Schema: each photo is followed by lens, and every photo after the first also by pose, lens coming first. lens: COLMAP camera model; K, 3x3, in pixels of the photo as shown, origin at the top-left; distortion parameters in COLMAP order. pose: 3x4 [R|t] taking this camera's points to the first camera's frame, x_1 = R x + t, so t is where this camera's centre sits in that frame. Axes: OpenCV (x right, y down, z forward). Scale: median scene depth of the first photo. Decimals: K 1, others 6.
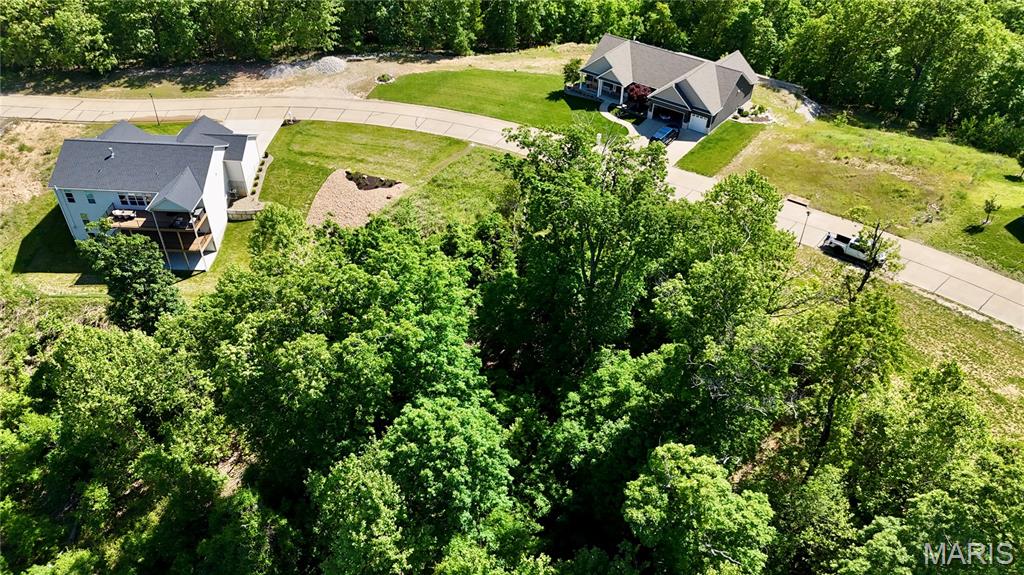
lens RADIAL K [[758.4, 0, 515.2], [0, 758.4, 286.8], [0, 0, 1]] dist [0.062228, -0.052906]
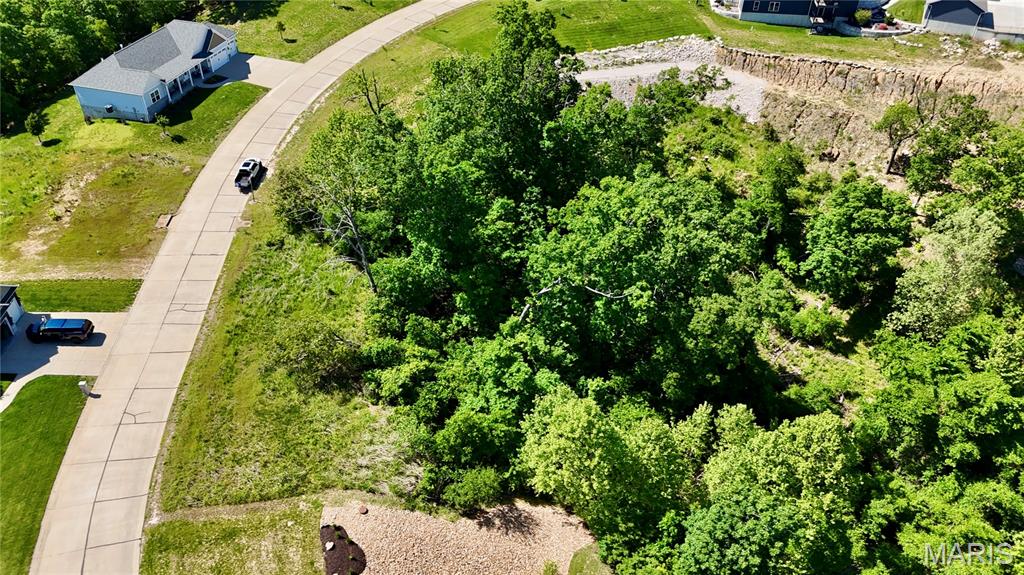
lens RADIAL K [[758.4, 0, 515.2], [0, 758.4, 286.8], [0, 0, 1]] dist [0.062228, -0.052906]
pose [[-0.644799, -0.498061, 0.579801, -0.490787], [0.452828, 0.362188, 0.814719, -0.612188], [-0.615777, 0.787880, -0.008003, 0.693815]]
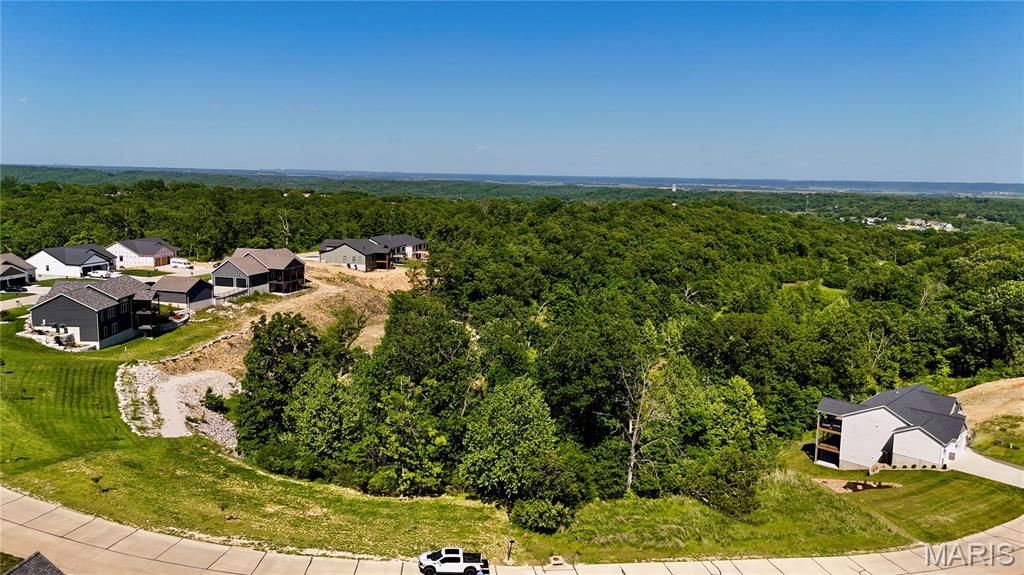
lens RADIAL K [[758.4, 0, 515.2], [0, 758.4, 286.8], [0, 0, 1]] dist [0.062228, -0.052906]
pose [[-0.658332, 0.074287, -0.749053, 0.785404], [-0.501881, 0.698324, 0.510352, -0.562984], [0.560994, 0.711916, -0.422446, 0.917028]]
